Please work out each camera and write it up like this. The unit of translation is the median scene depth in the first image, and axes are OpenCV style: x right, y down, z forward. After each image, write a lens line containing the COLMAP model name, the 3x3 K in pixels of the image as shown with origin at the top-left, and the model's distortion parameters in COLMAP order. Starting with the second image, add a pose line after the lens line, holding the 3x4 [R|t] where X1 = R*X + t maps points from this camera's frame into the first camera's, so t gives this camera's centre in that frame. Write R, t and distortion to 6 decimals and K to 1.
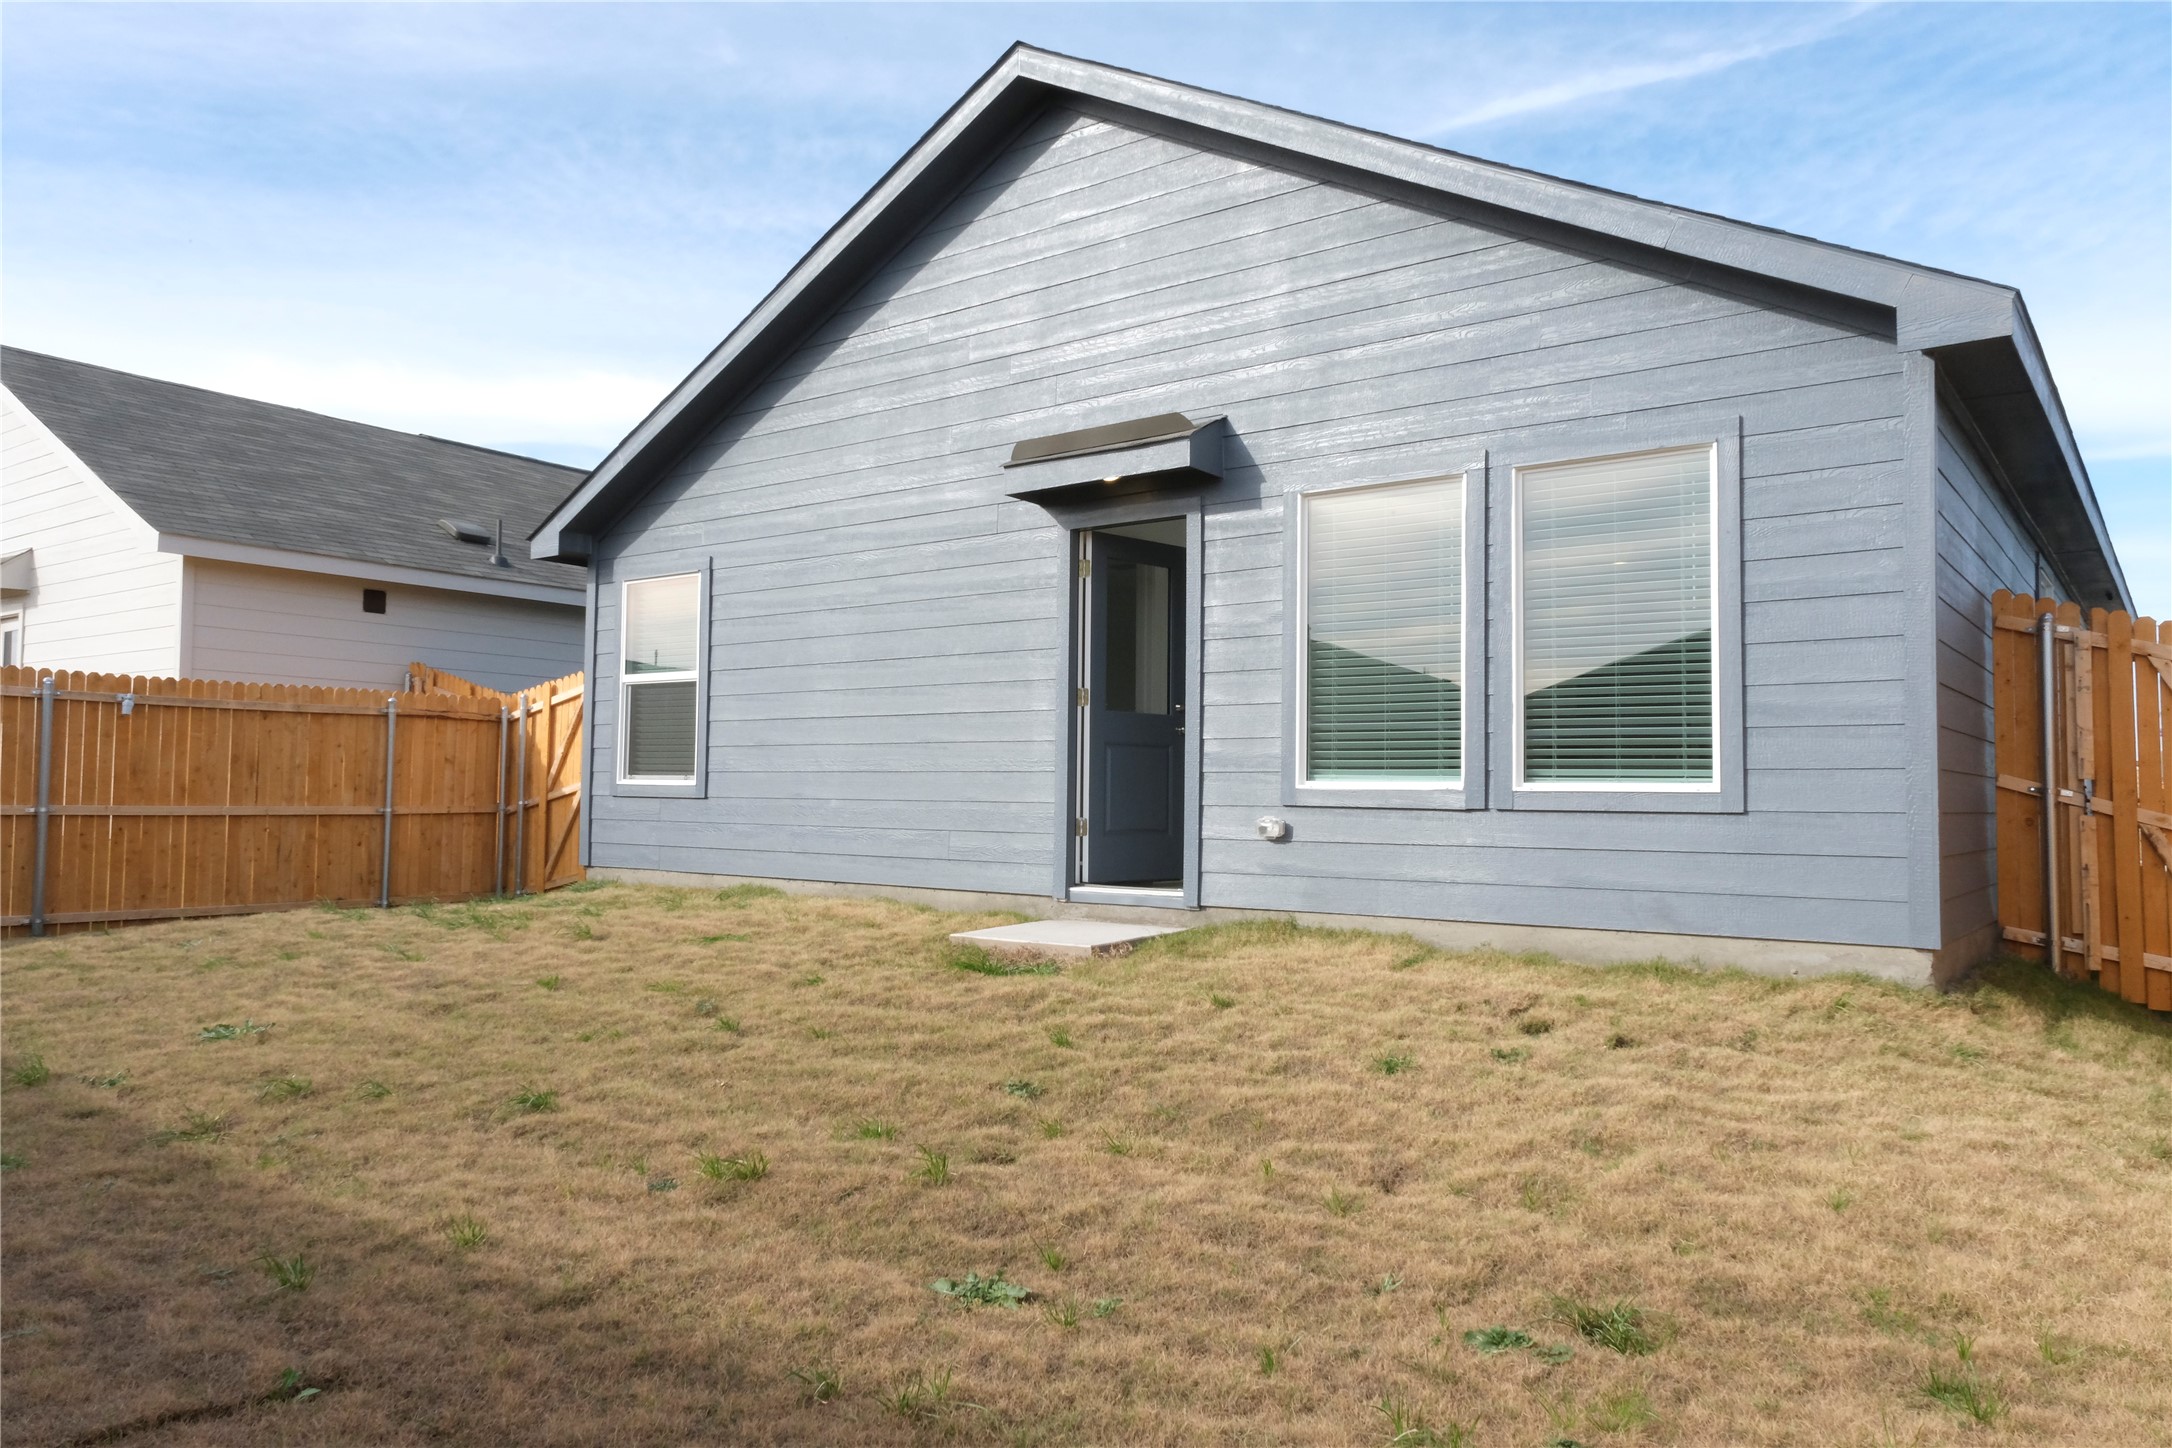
lens RADIAL K [[1473.0, 0, 1086.0], [0, 1473.0, 724.0], [0, 0, 1]] dist [-0.000216, 0.001872]
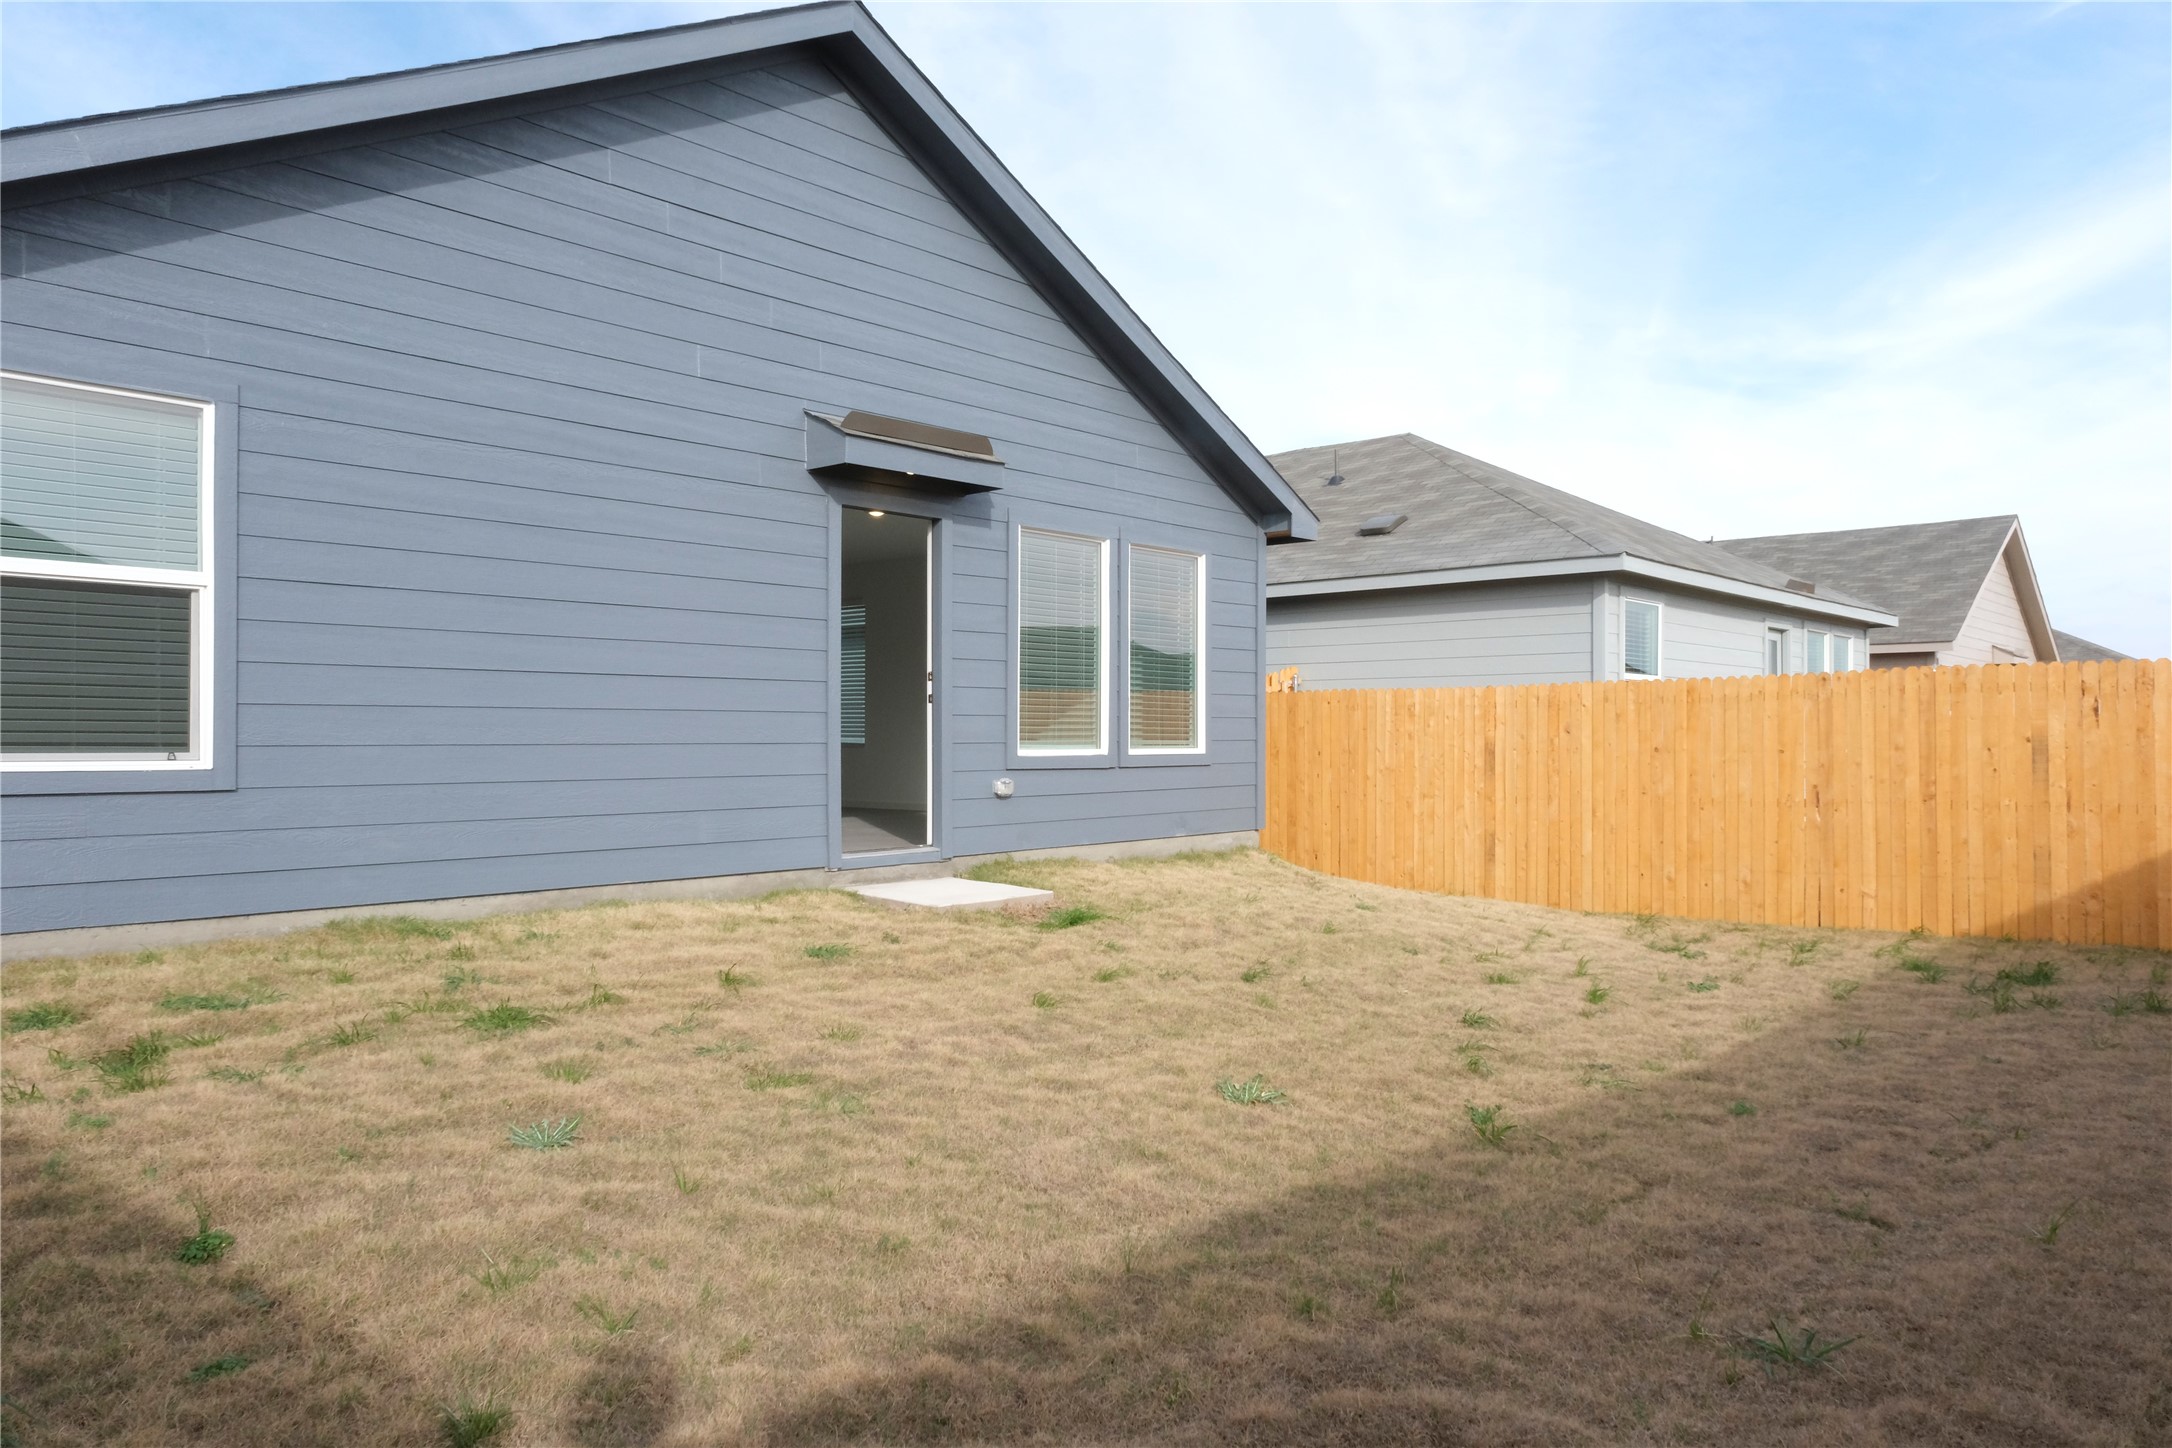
lens RADIAL K [[1473.0, 0, 1086.0], [0, 1473.0, 724.0], [0, 0, 1]] dist [-0.000216, 0.001872]
pose [[0.052876, 0.012518, 0.998523, -0.959473], [-0.026430, 0.999589, -0.011131, 0.024310], [-0.998251, -0.025802, 0.053185, 0.743680]]
